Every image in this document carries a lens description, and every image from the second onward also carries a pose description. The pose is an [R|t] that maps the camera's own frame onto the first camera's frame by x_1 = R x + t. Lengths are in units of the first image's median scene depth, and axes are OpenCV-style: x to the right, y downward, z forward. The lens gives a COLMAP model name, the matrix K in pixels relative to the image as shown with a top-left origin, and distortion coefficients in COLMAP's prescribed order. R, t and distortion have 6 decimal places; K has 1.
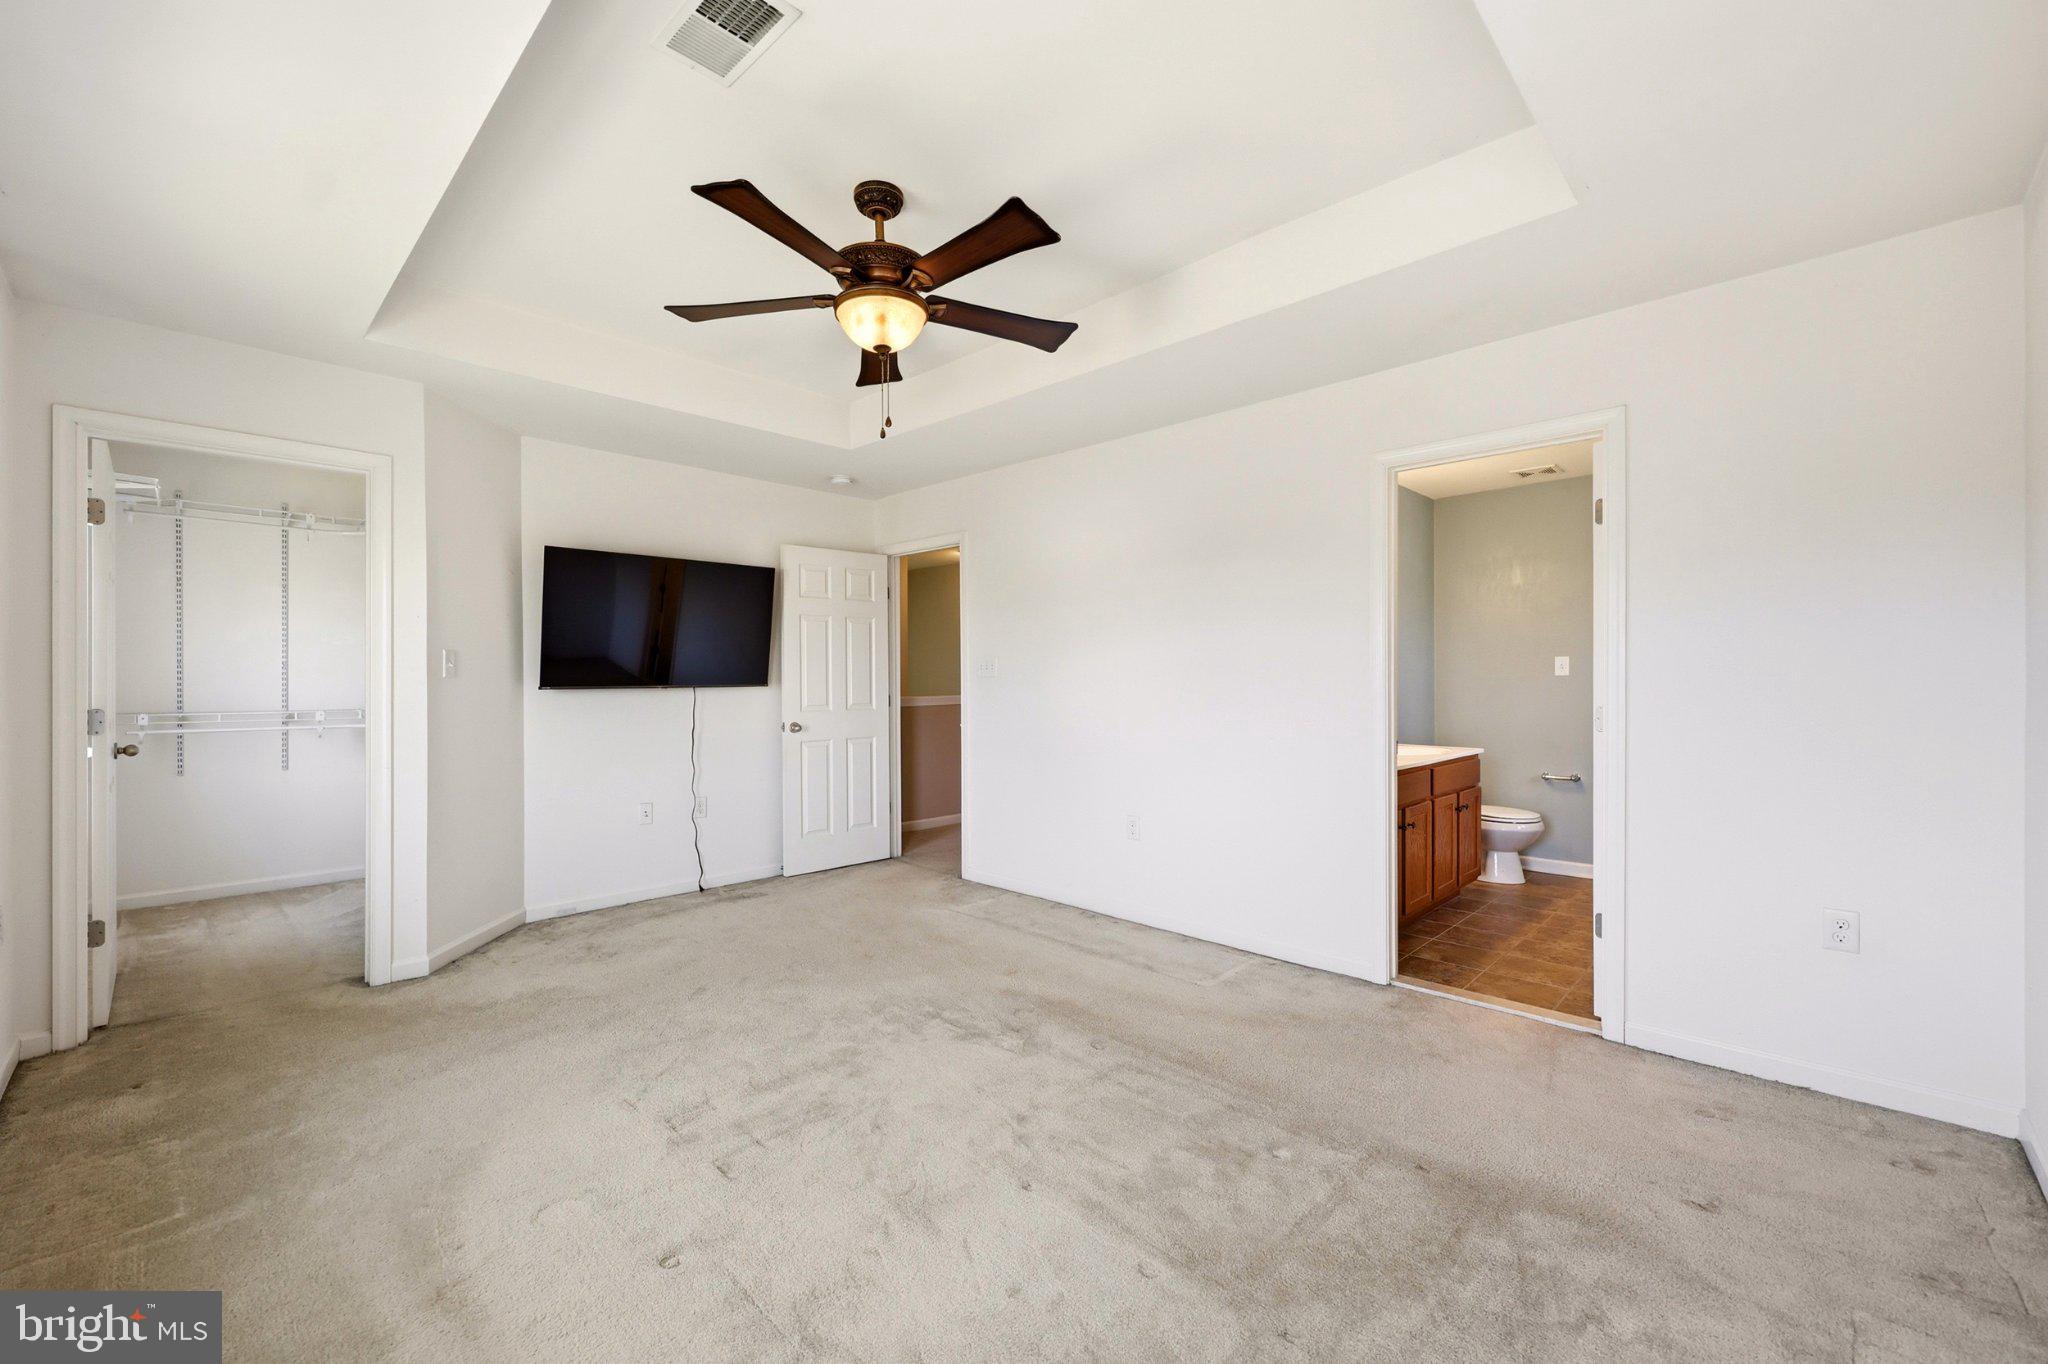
lens RADIAL K [[824.9, 0, 1025.1], [0, 824.9, 685.7], [0, 0, 1]] dist [-0.001190, 0.000267]
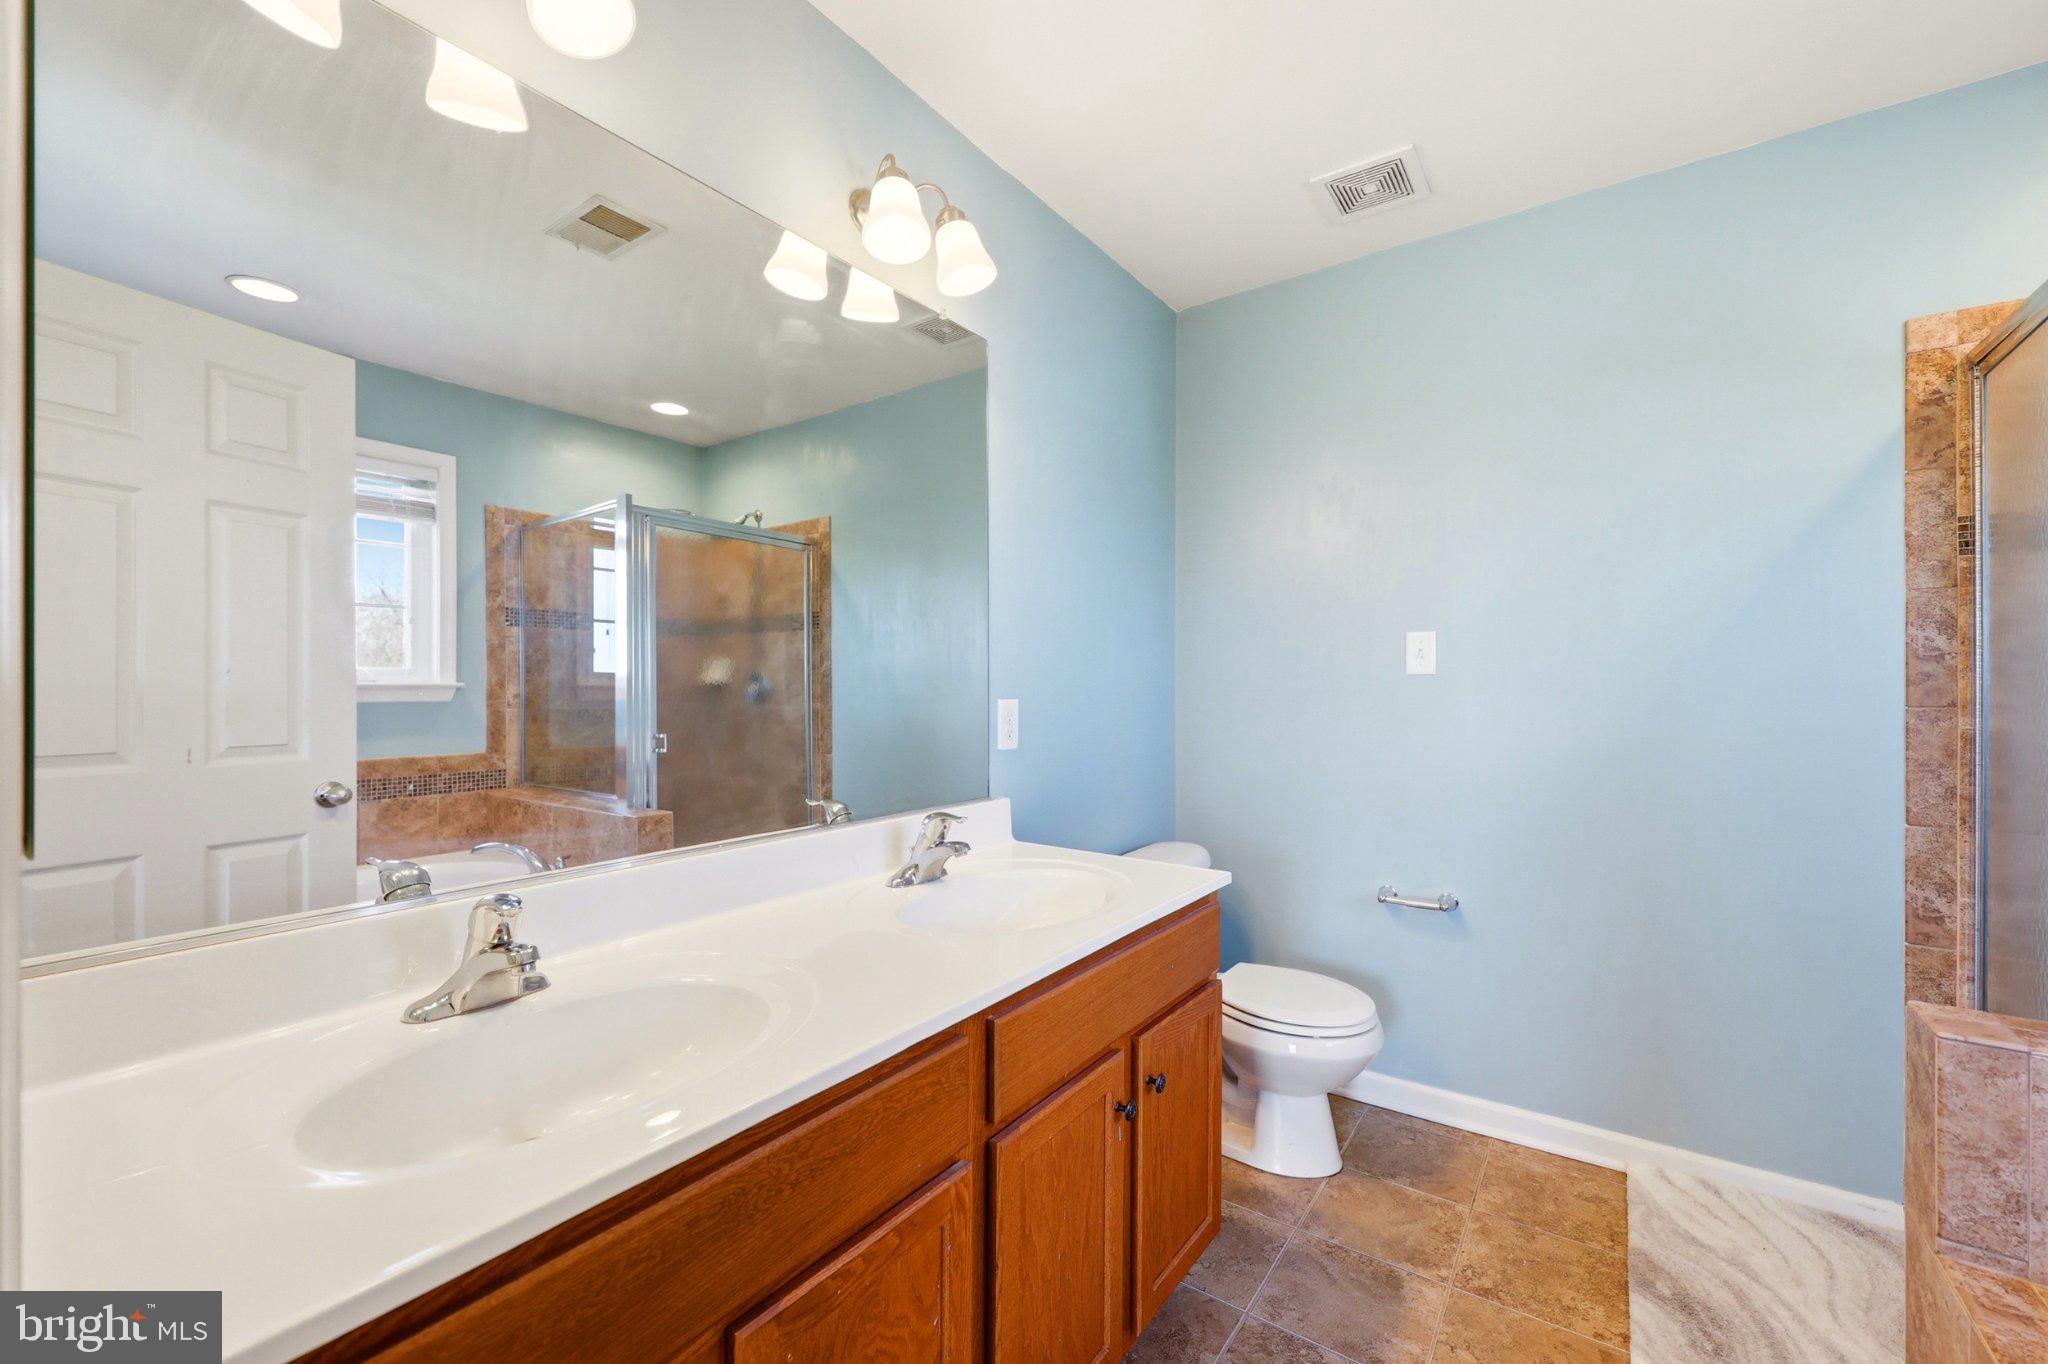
lens RADIAL K [[824.9, 0, 1025.1], [0, 824.9, 685.7], [0, 0, 1]] dist [-0.001190, 0.000267]
pose [[0.988557, -0.000496, 0.150846, 0.386947], [0.000957, 0.999995, -0.002987, -0.004933], [-0.150843, 0.003098, 0.988553, 0.615492]]
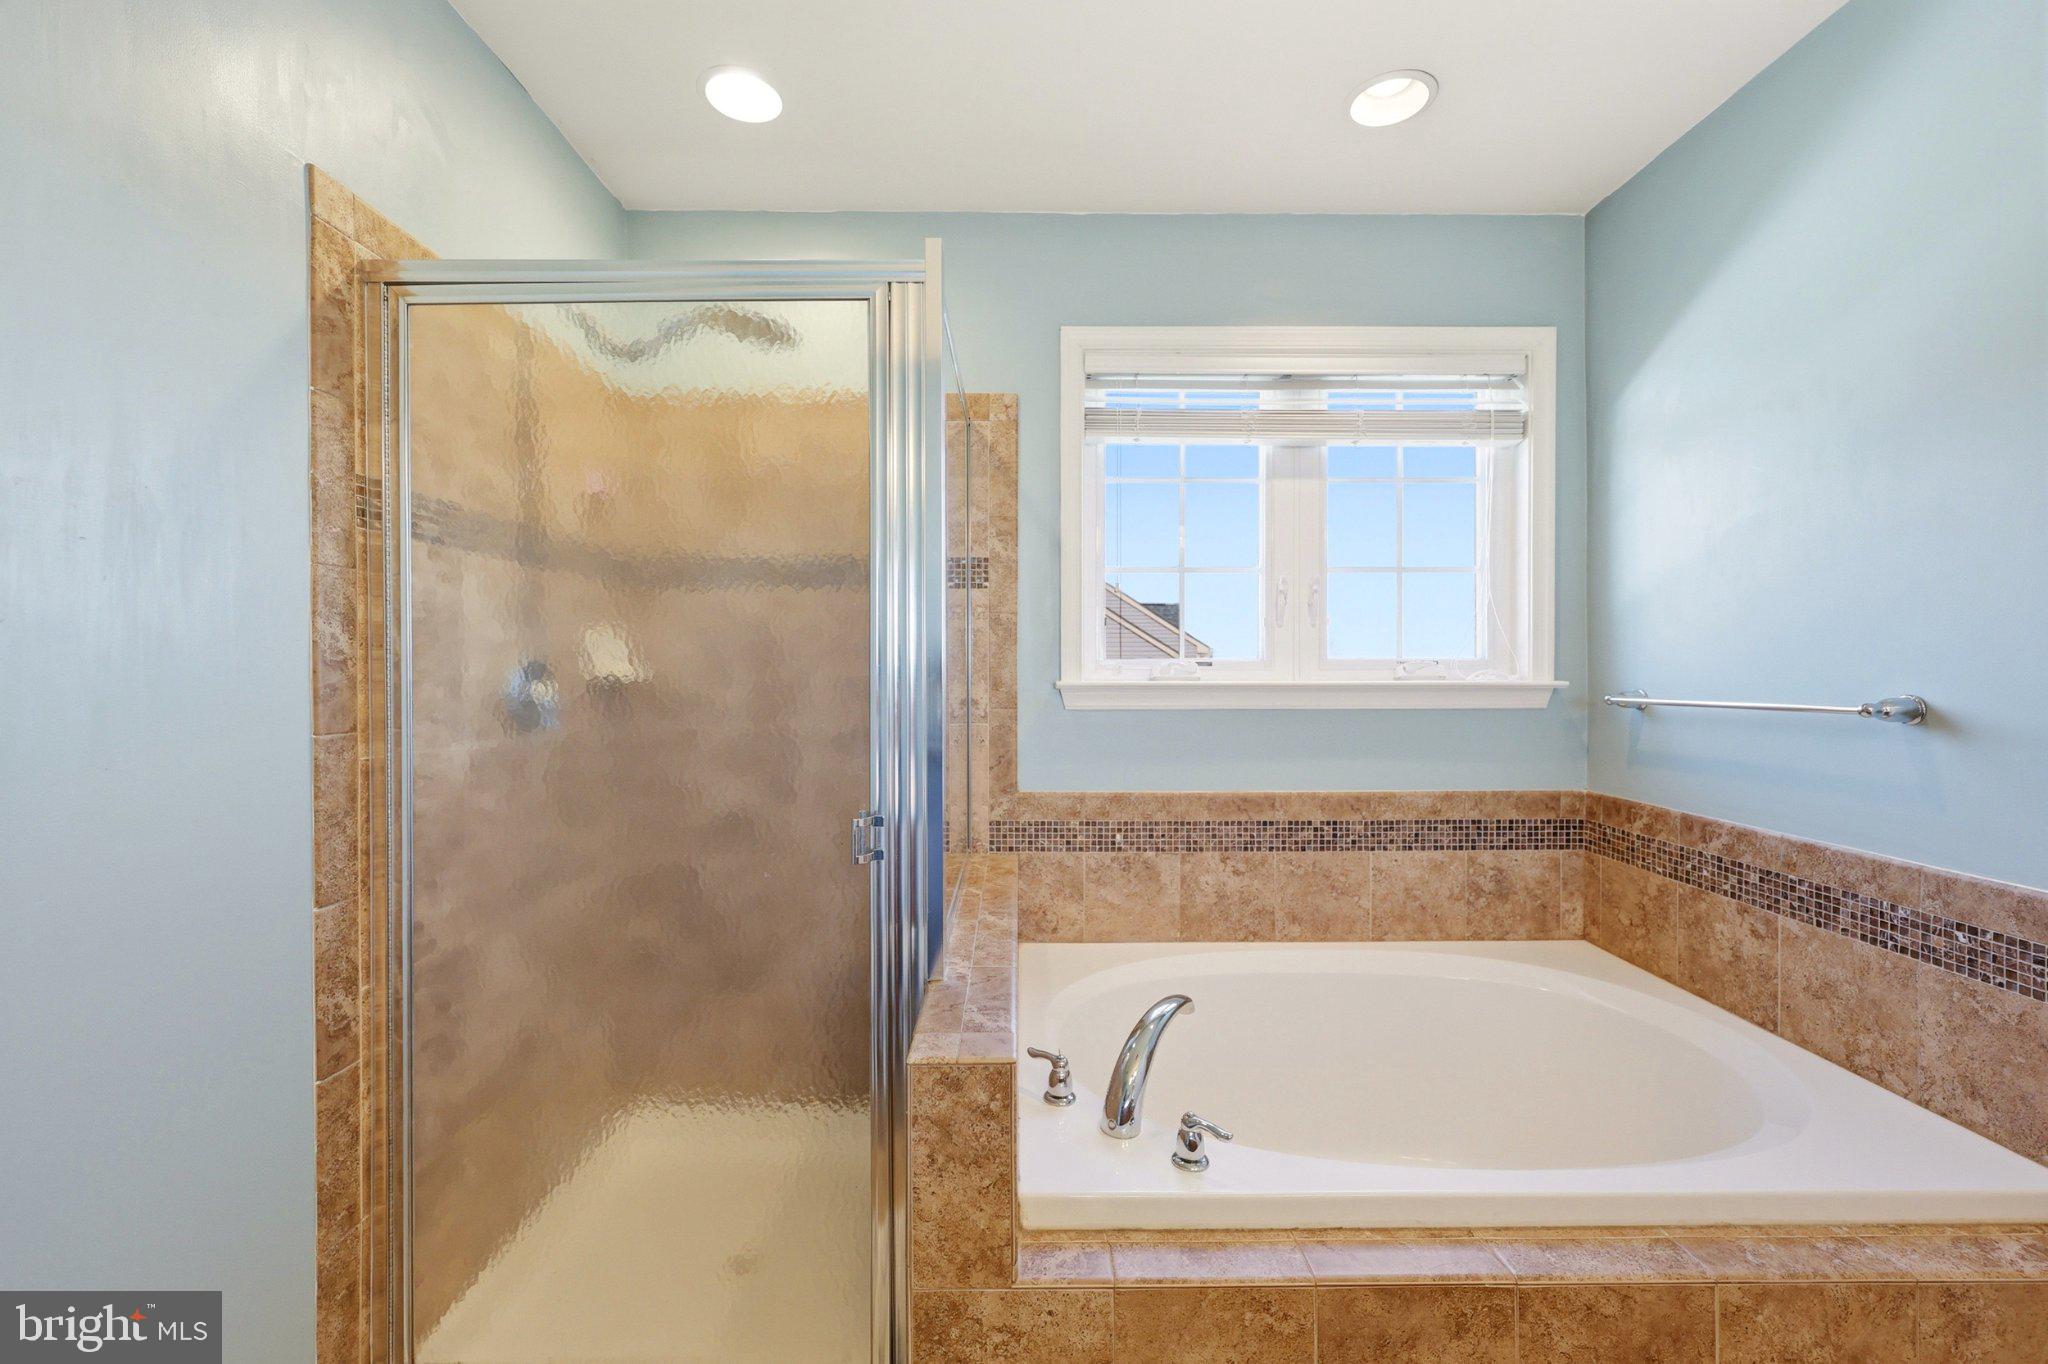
lens RADIAL K [[824.9, 0, 1025.1], [0, 824.9, 685.7], [0, 0, 1]] dist [-0.001190, 0.000267]
pose [[-0.703383, -0.003239, 0.710804, 0.499858], [0.004558, 0.999949, 0.009066, -0.012325], [-0.710796, 0.009617, -0.703332, 0.935371]]
